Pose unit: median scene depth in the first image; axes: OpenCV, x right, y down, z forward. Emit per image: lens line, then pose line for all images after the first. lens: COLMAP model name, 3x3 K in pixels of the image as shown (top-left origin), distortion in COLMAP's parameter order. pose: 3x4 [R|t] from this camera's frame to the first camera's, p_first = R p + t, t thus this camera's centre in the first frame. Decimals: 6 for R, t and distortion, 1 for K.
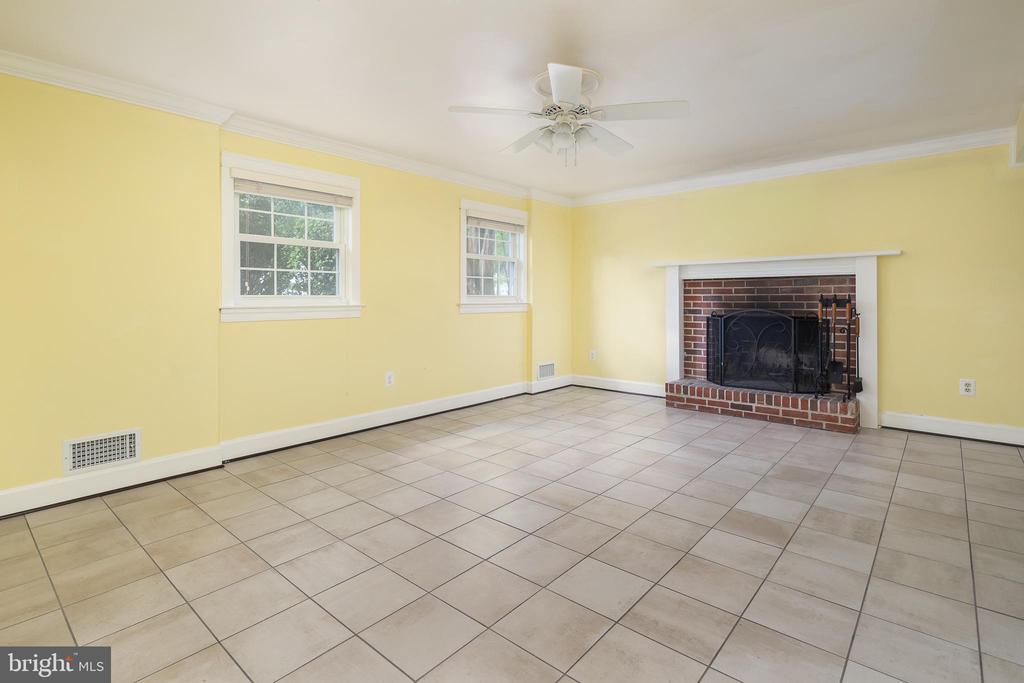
lens RADIAL K [[498.8, 0, 507.2], [0, 498.8, 297.4], [0, 0, 1]] dist [-0.000639, -0.000705]
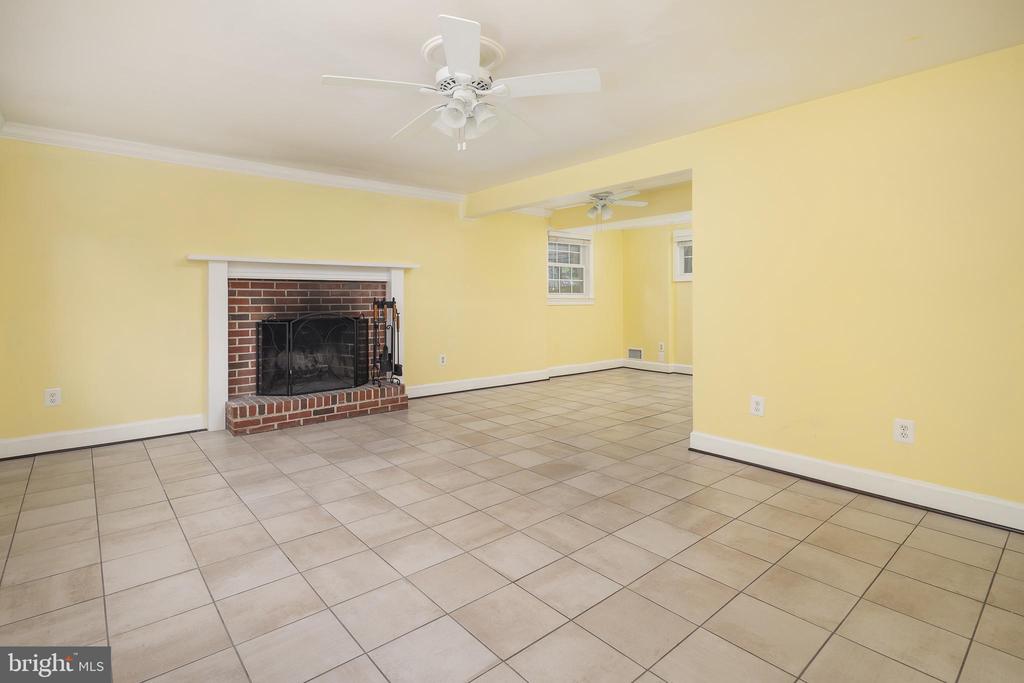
lens RADIAL K [[498.8, 0, 504.7], [0, 498.8, 303.7], [0, 0, 1]] dist [-0.000639, -0.000705]
pose [[0.141241, -0.008043, 0.989943, -0.427892], [0.001251, 0.999968, 0.007946, -0.000270], [-0.989974, 0.000116, 0.141247, 0.479493]]
